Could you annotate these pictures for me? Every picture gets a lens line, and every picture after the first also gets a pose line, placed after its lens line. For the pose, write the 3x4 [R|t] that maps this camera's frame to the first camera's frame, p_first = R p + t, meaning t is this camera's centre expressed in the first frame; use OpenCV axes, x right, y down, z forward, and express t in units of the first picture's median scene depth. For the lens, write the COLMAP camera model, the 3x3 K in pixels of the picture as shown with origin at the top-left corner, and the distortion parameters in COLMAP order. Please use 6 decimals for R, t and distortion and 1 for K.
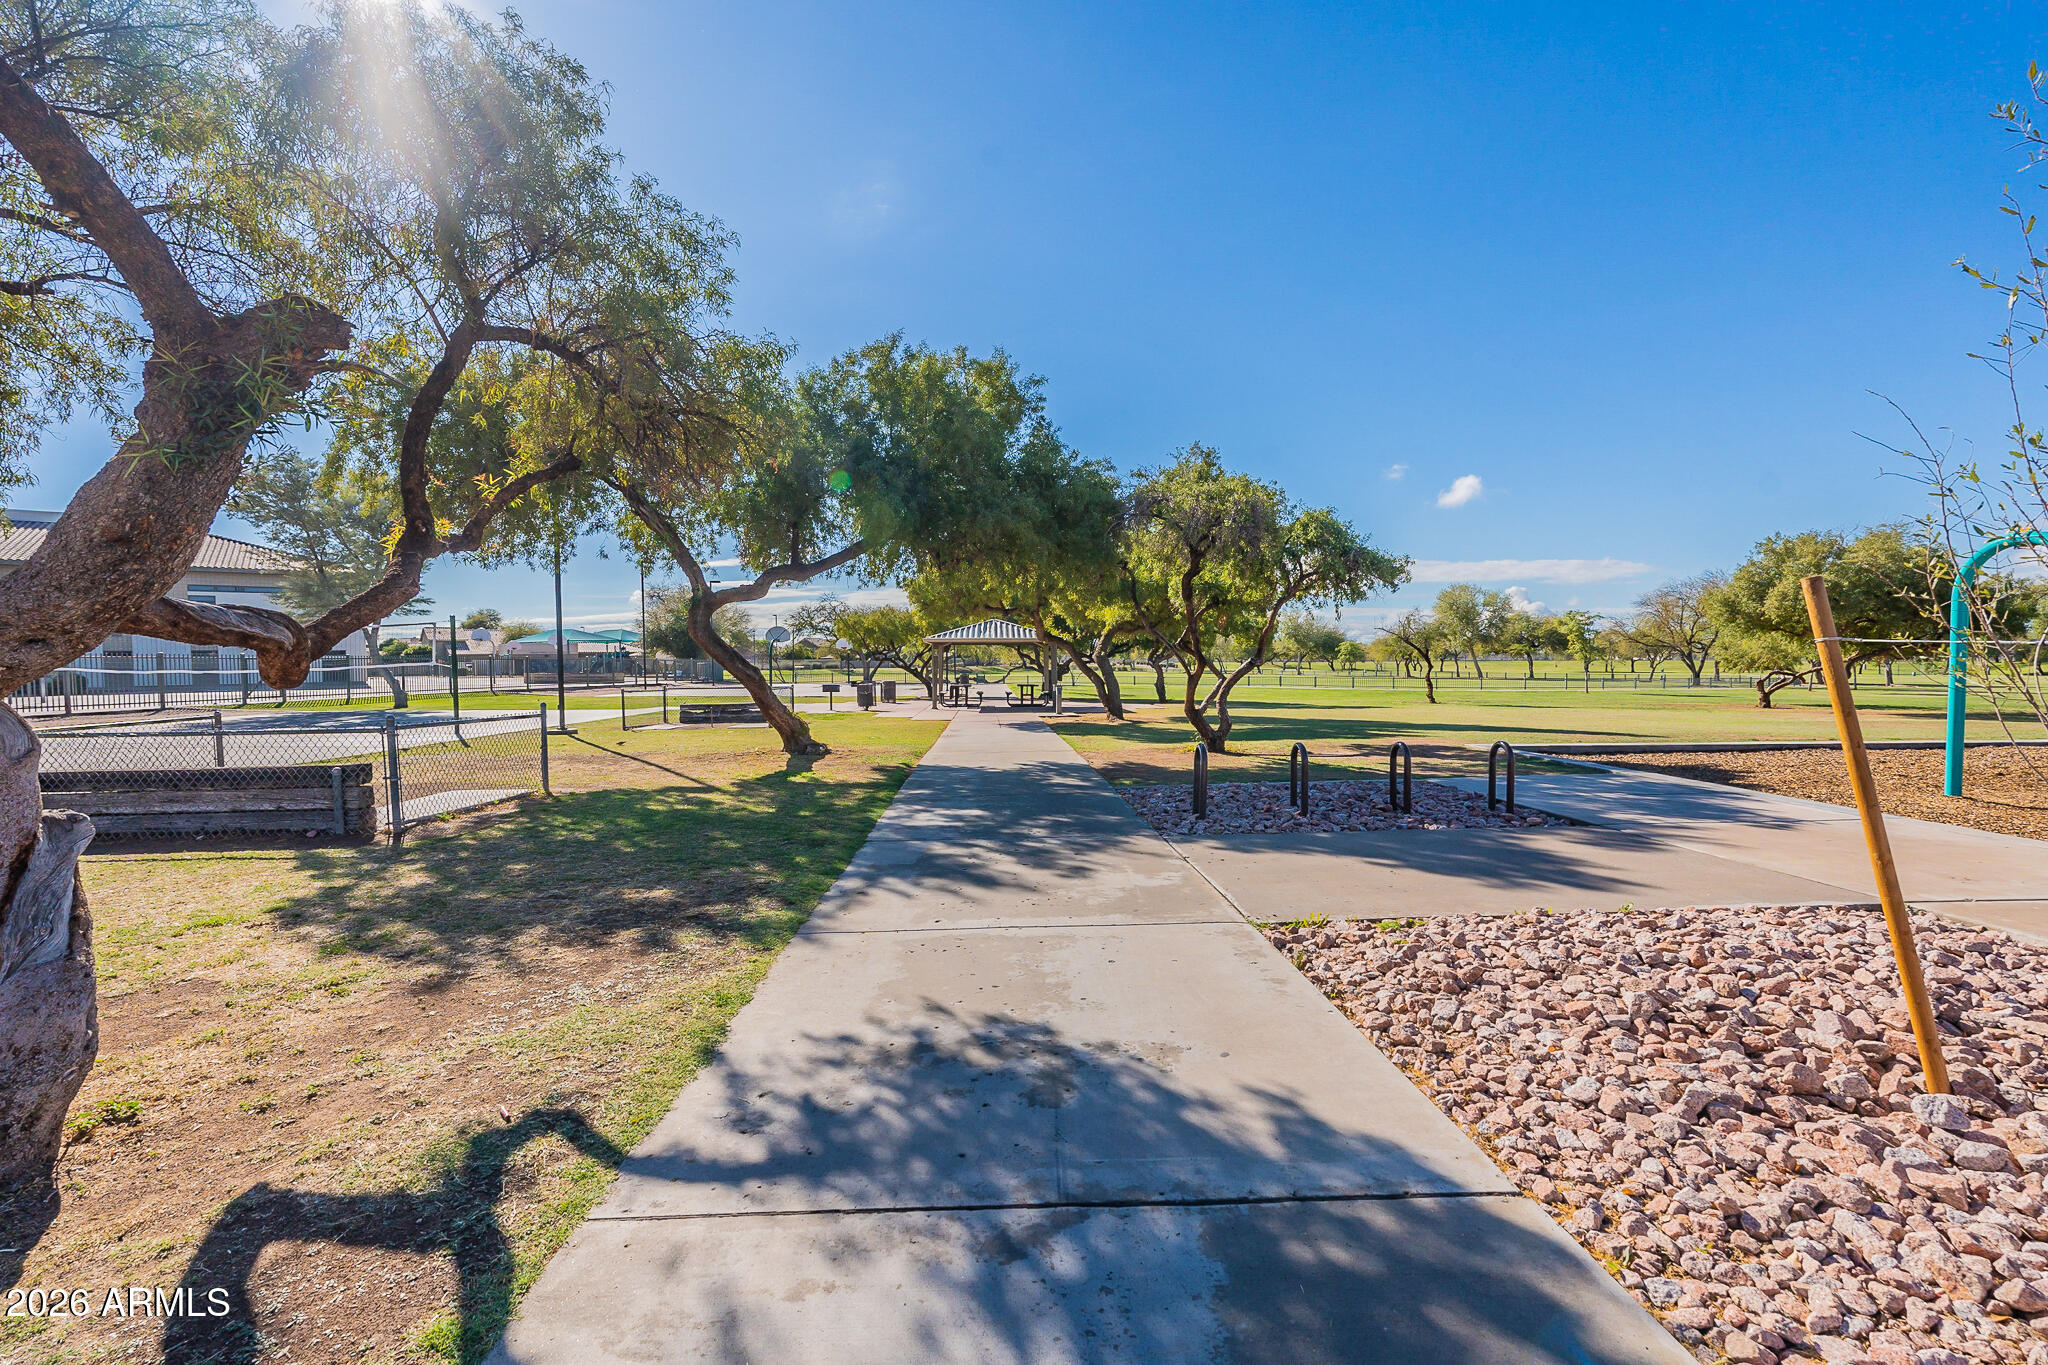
lens RADIAL K [[948.1, 0, 1024.0], [0, 948.1, 682.5], [0, 0, 1]] dist [0.000030, 0.000032]
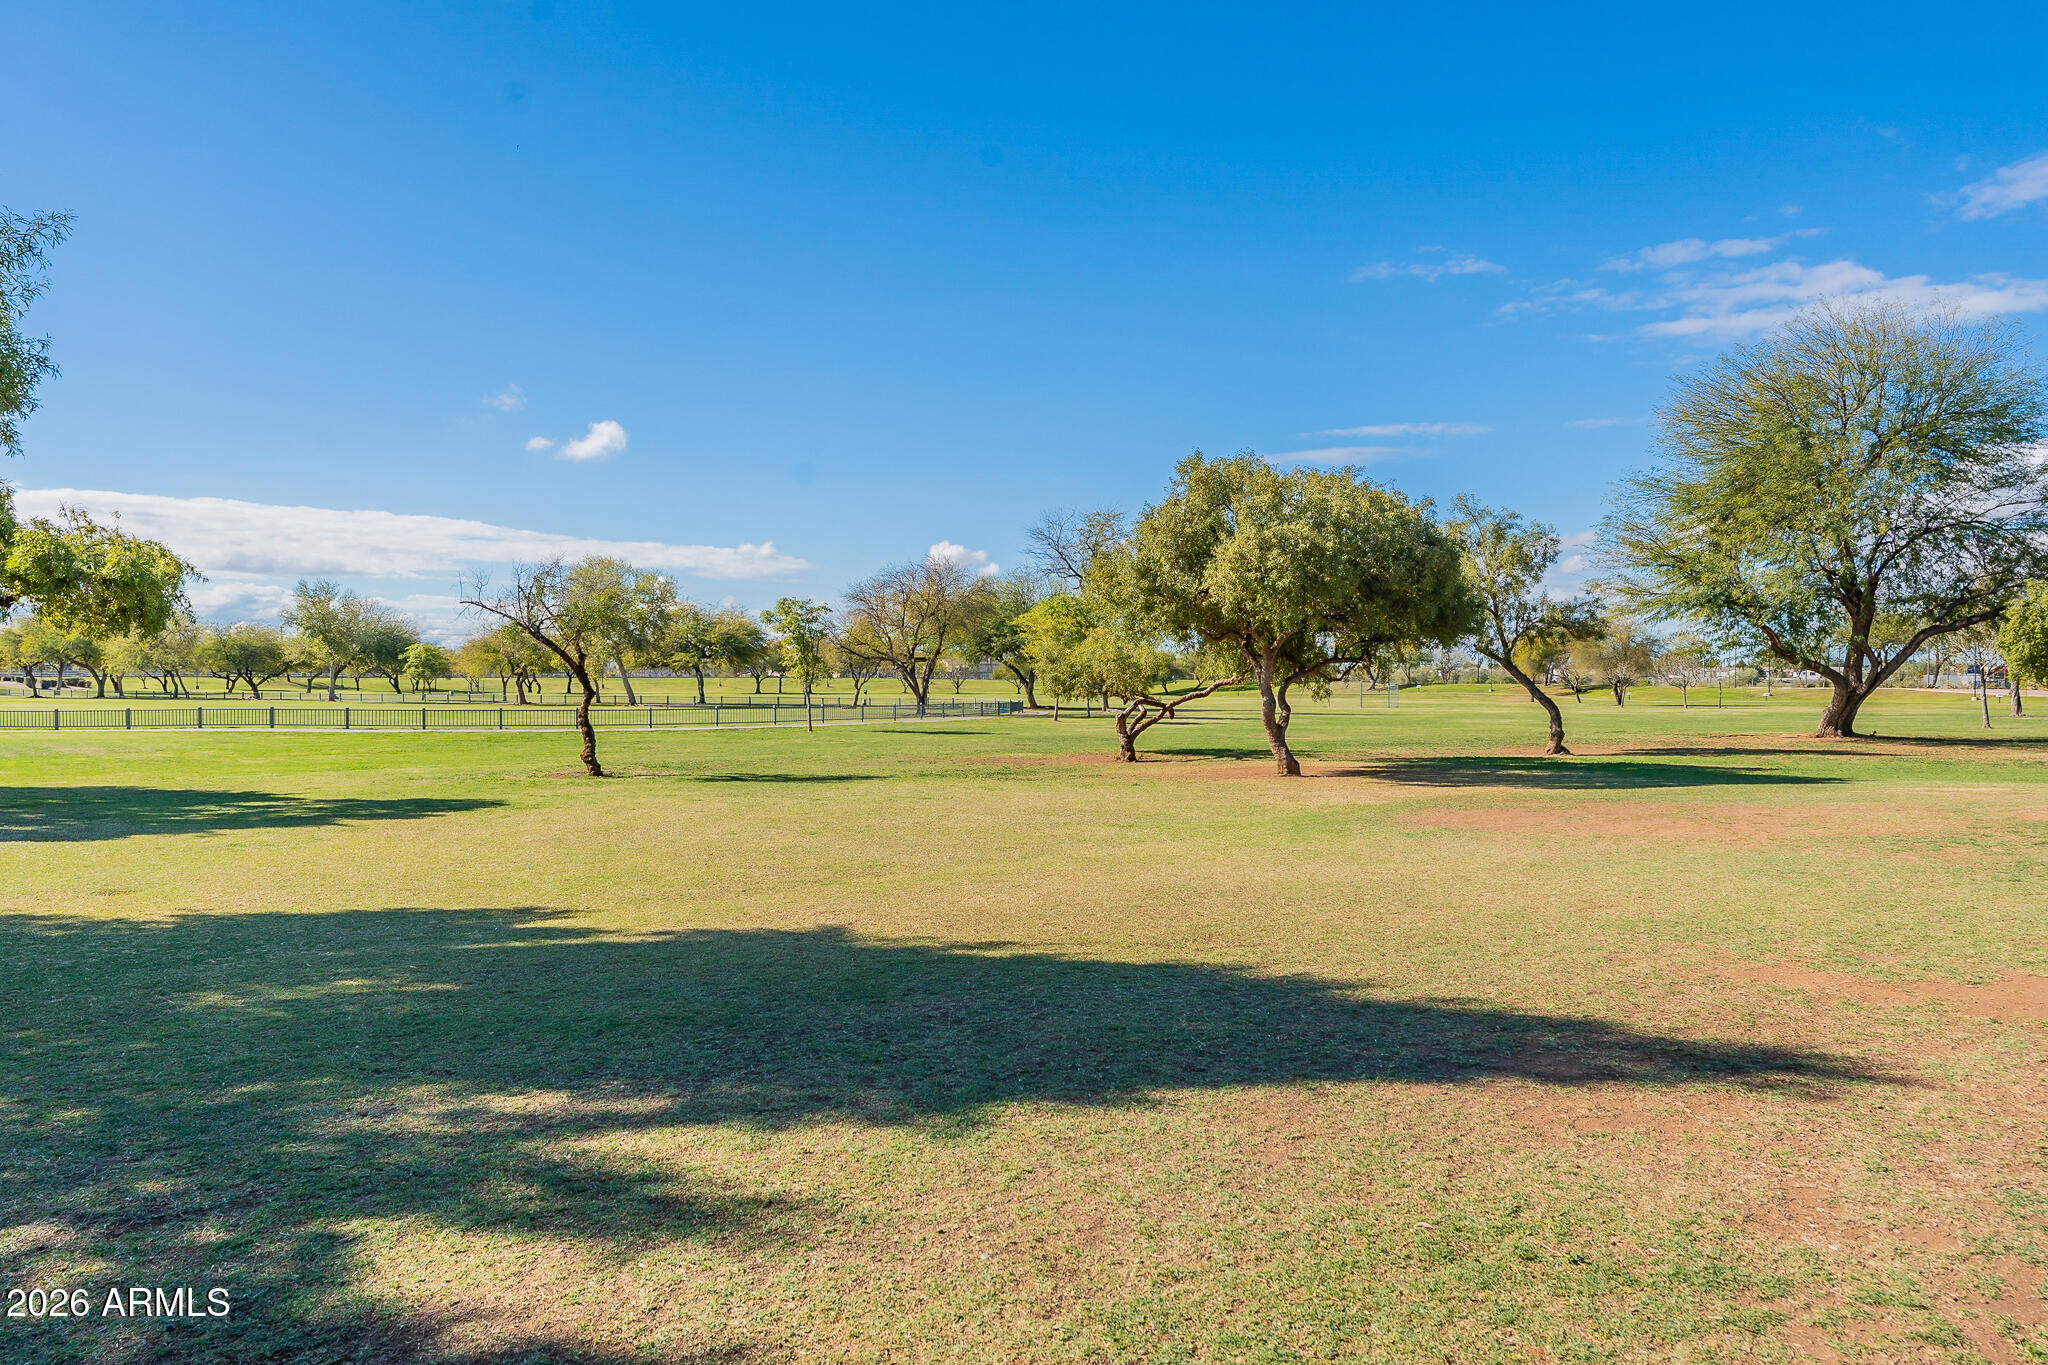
lens RADIAL K [[1343.0, 0, 1024.0], [0, 1343.0, 682.5], [0, 0, 1]] dist [0.001042, 0.000168]
pose [[0.733983, 0.002401, 0.679164, 0.060257], [0.009915, 0.999849, -0.014250, -0.004174], [-0.679096, 0.017193, 0.733848, 0.159606]]
